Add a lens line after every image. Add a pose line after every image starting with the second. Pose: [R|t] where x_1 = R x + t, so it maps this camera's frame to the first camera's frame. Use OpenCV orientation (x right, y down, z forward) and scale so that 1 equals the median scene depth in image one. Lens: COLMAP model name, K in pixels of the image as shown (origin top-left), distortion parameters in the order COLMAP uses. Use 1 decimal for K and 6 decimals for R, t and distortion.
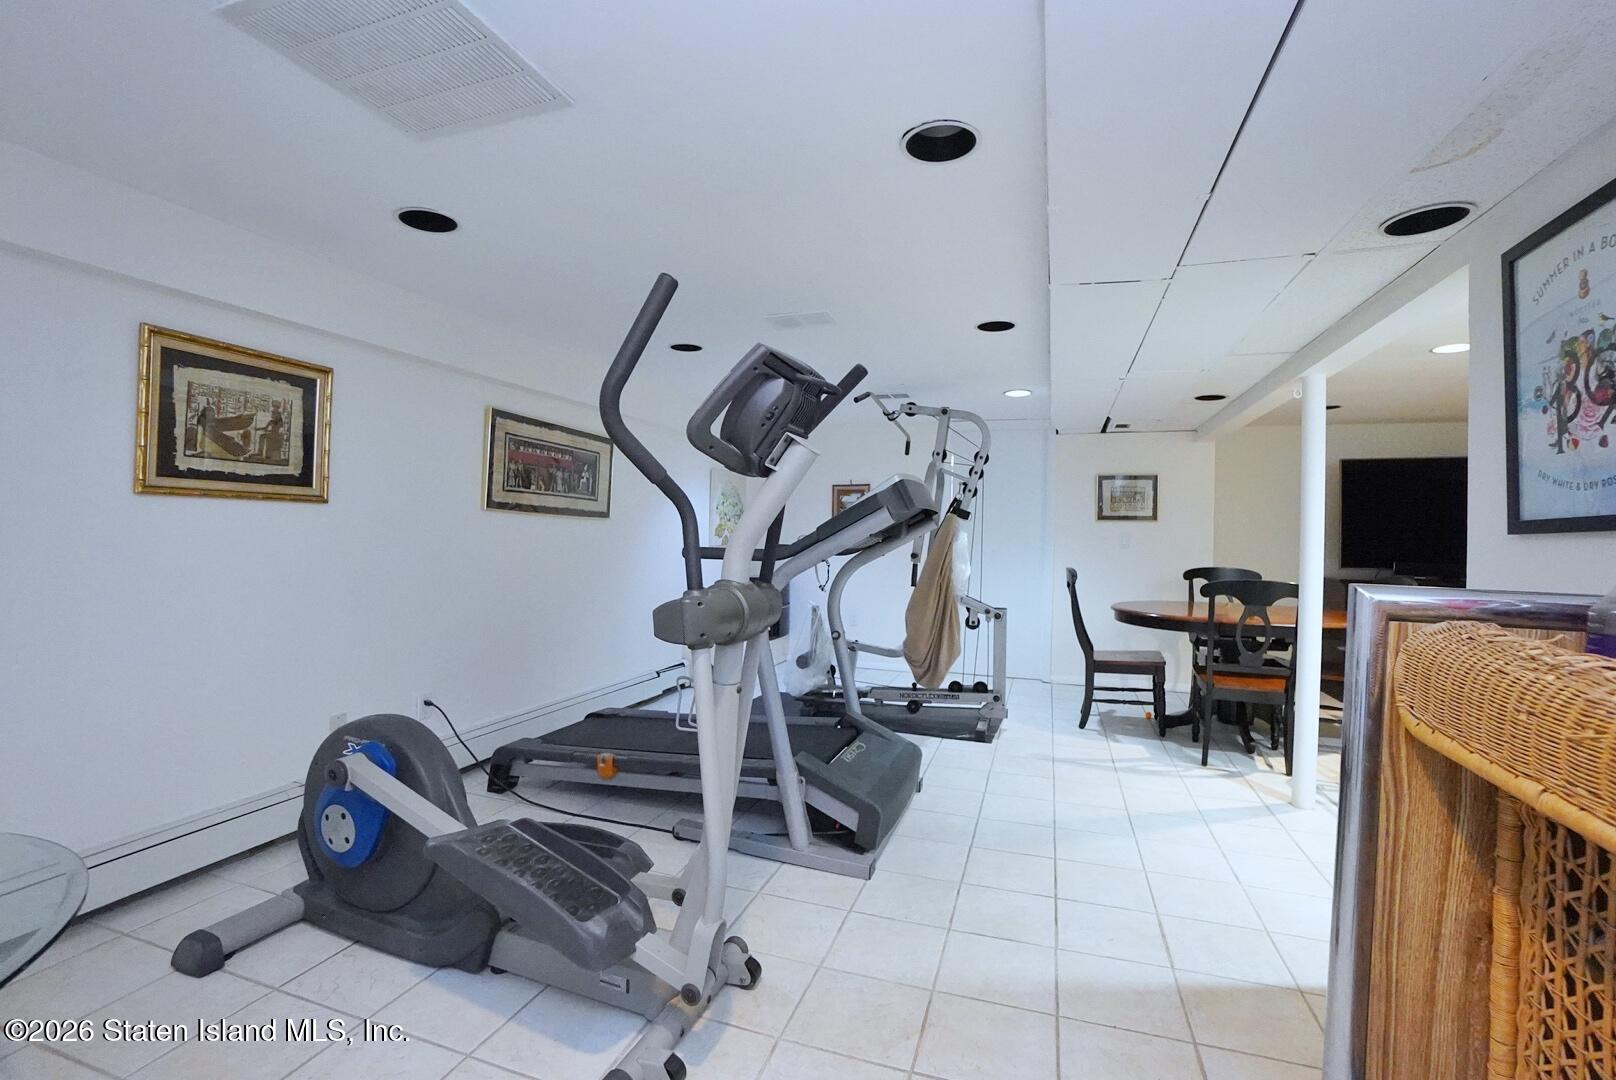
lens RADIAL K [[712.4, 0, 808.9], [0, 712.4, 535.6], [0, 0, 1]] dist [-0.054903, 0.017217]
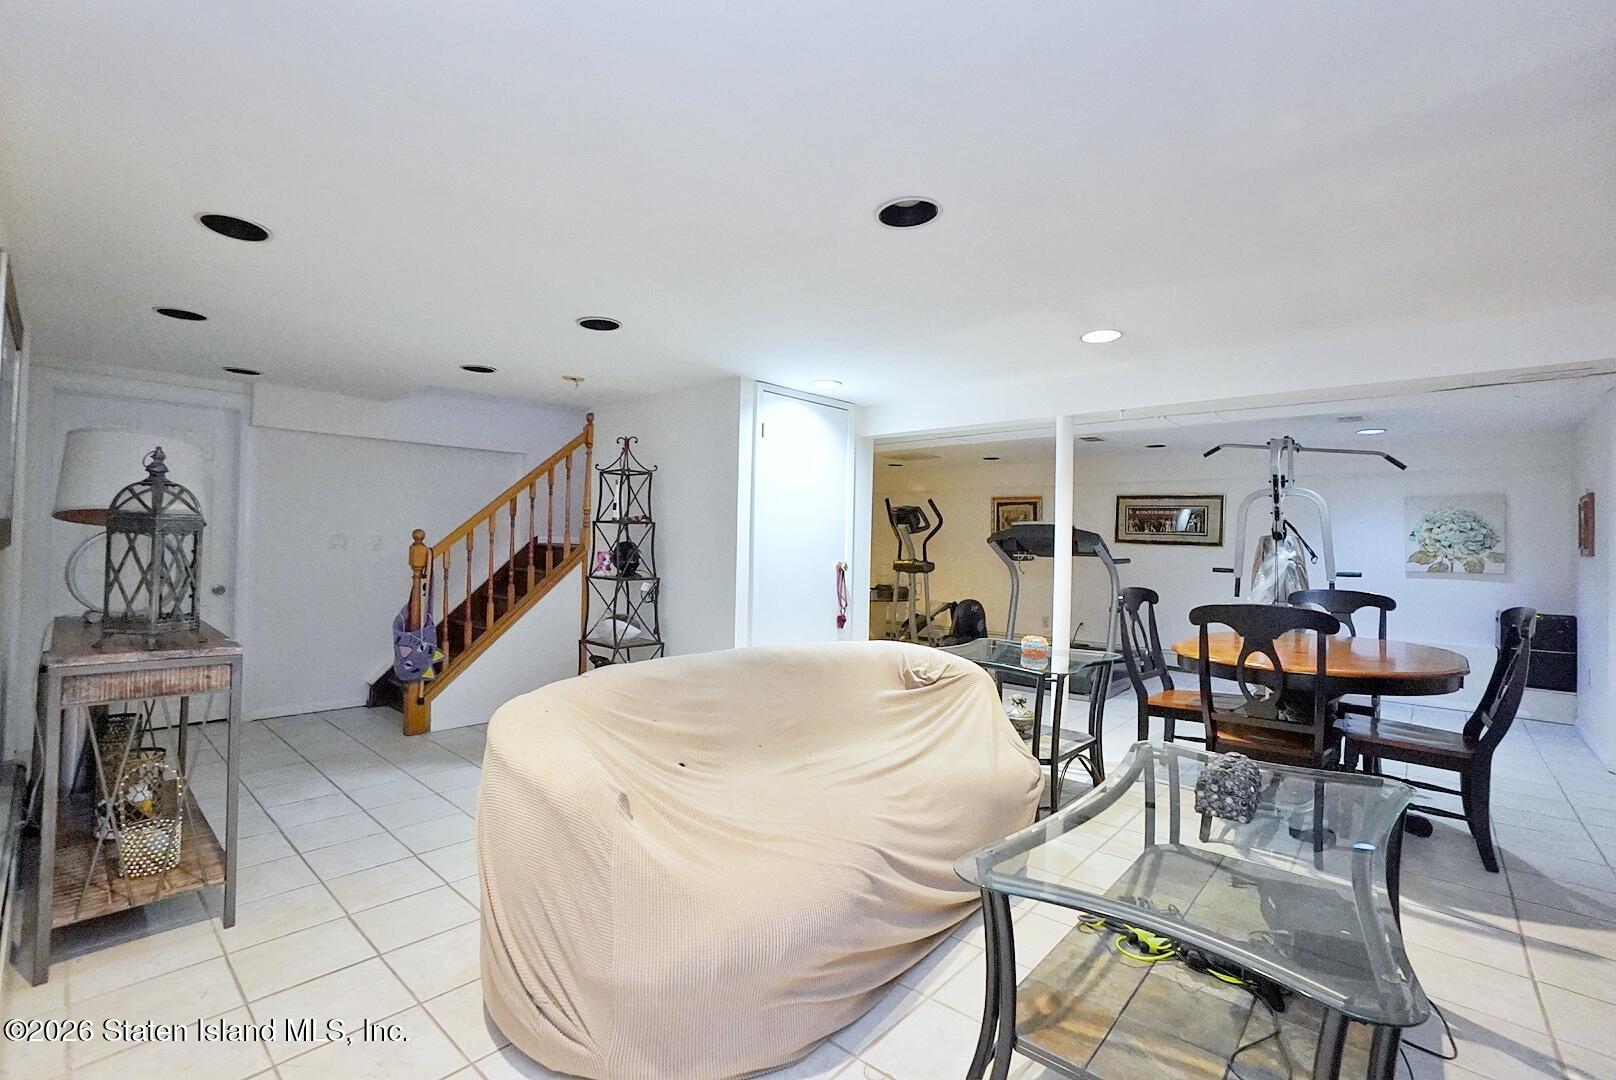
lens RADIAL K [[712.4, 0, 810.0], [0, 712.4, 535.0], [0, 0, 1]] dist [-0.054903, 0.017217]
pose [[-0.397714, -0.018493, -0.917323, 1.740556], [-0.019171, 0.999746, -0.011843, -0.017464], [0.917309, 0.012876, -0.397968, 0.927803]]
